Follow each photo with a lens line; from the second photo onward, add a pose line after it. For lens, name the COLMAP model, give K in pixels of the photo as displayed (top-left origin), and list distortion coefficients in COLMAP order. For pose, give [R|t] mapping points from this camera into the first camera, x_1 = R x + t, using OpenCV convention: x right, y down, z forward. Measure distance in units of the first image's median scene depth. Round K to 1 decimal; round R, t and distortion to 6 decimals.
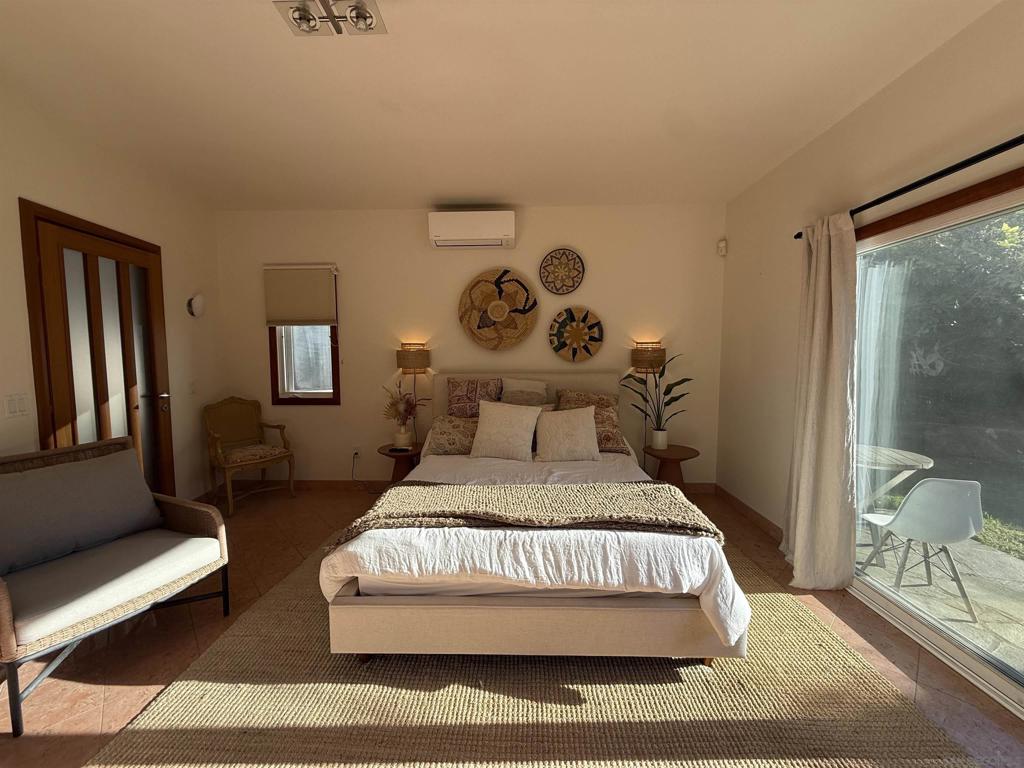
lens RADIAL K [[406.1, 0, 512.0], [0, 406.1, 384.0], [0, 0, 1]] dist [0.000824, 0.000322]
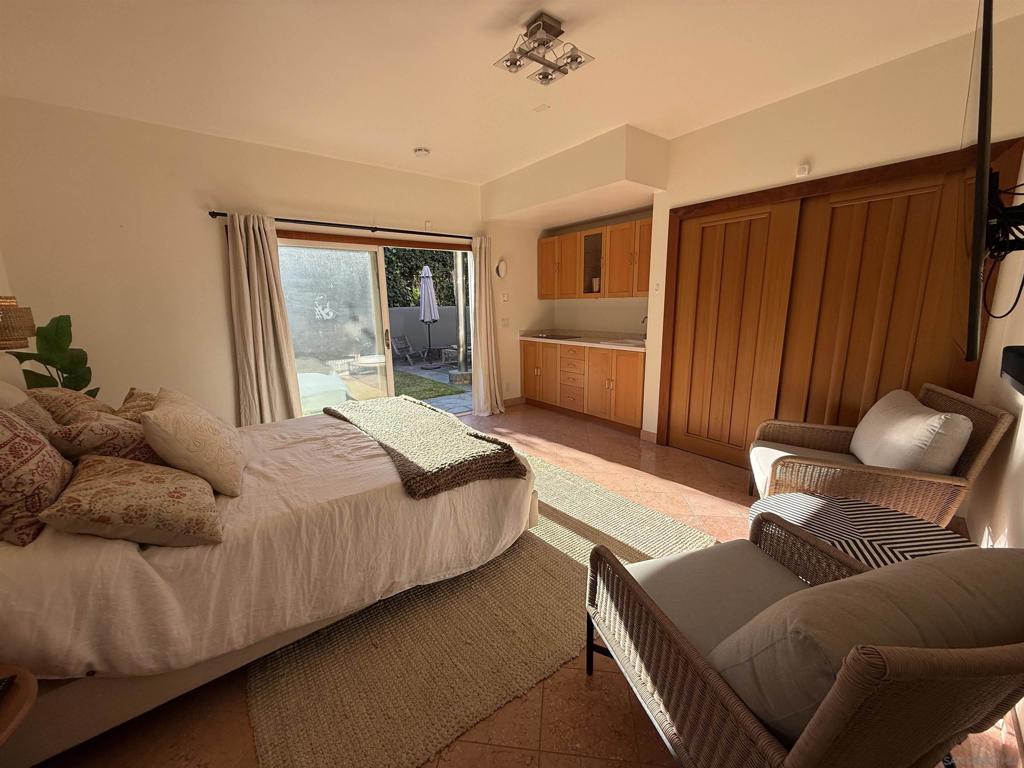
lens RADIAL K [[406.1, 0, 512.0], [0, 406.1, 384.0], [0, 0, 1]] dist [0.000824, 0.000322]
pose [[-0.625098, -0.144992, 0.766961, -0.599517], [0.075182, 0.966843, 0.244055, -0.067844], [-0.776917, 0.210220, -0.593471, 0.786947]]
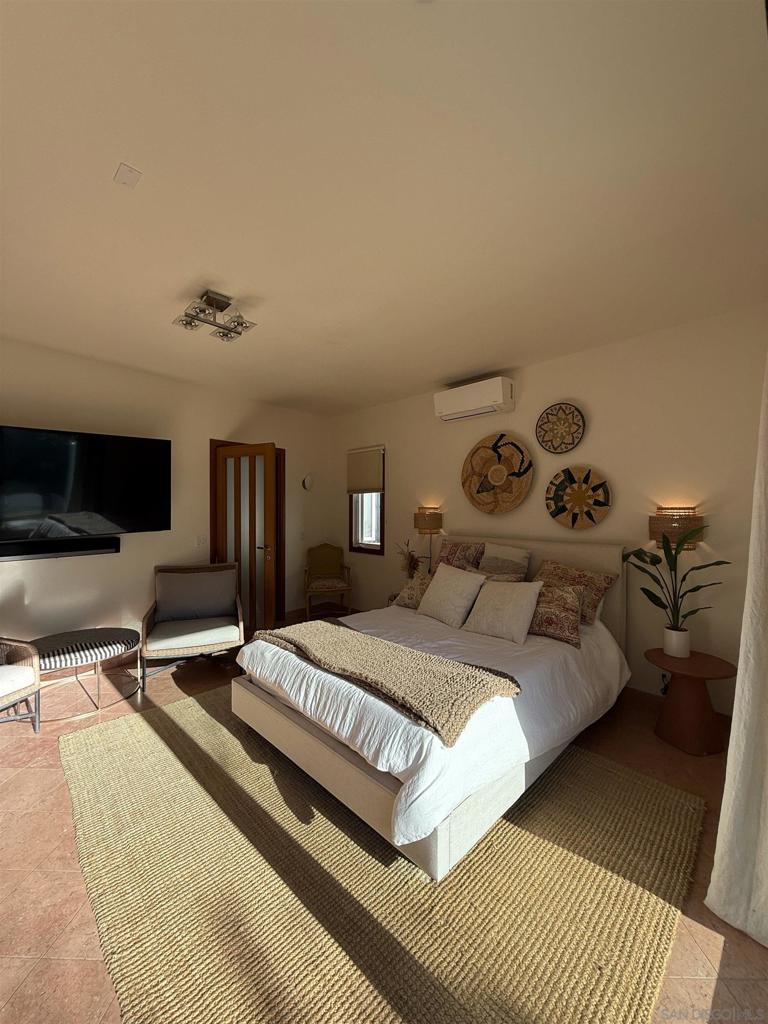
lens RADIAL K [[406.1, 0, 384.0], [0, 406.1, 512.0], [0, 0, 1]] dist [0.000824, 0.000322]
pose [[0.712799, 0.011999, -0.701266, 0.475957], [-0.055377, 0.997695, -0.039217, -0.035990], [0.699179, 0.066787, 0.711820, 0.104468]]
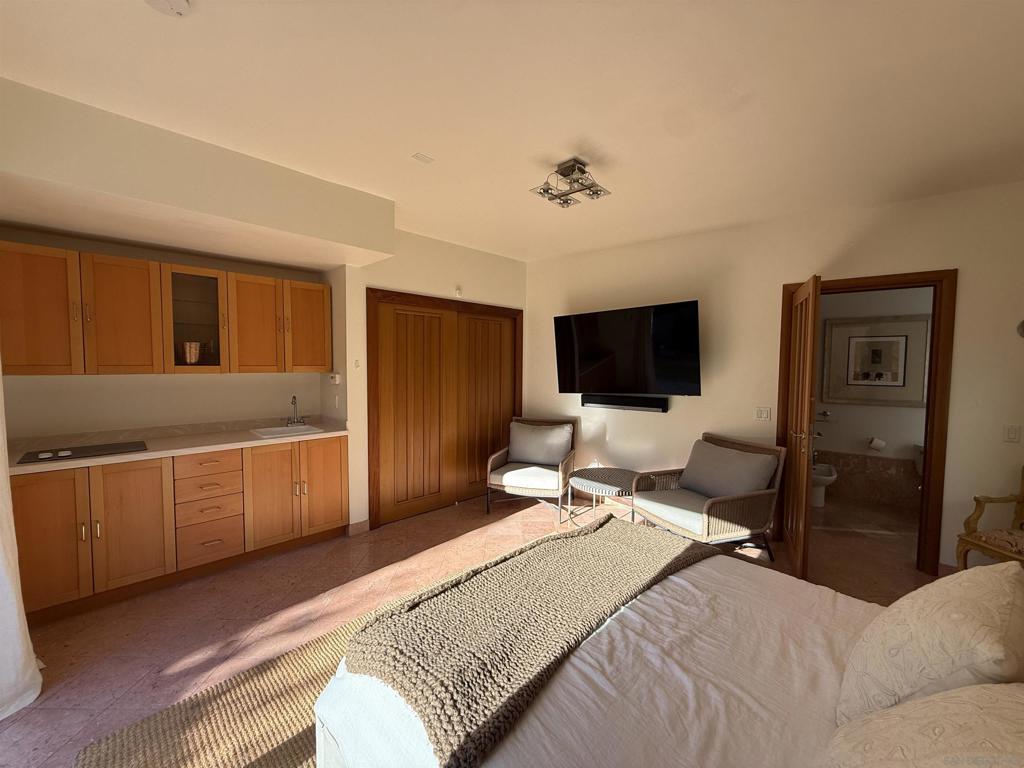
lens RADIAL K [[406.1, 0, 512.0], [0, 406.1, 384.0], [0, 0, 1]] dist [0.000824, 0.000322]
pose [[-0.698648, 0.029828, -0.714844, 0.376966], [-0.060826, 0.993037, 0.100883, -0.094776], [0.712875, 0.113963, -0.691969, 0.769967]]
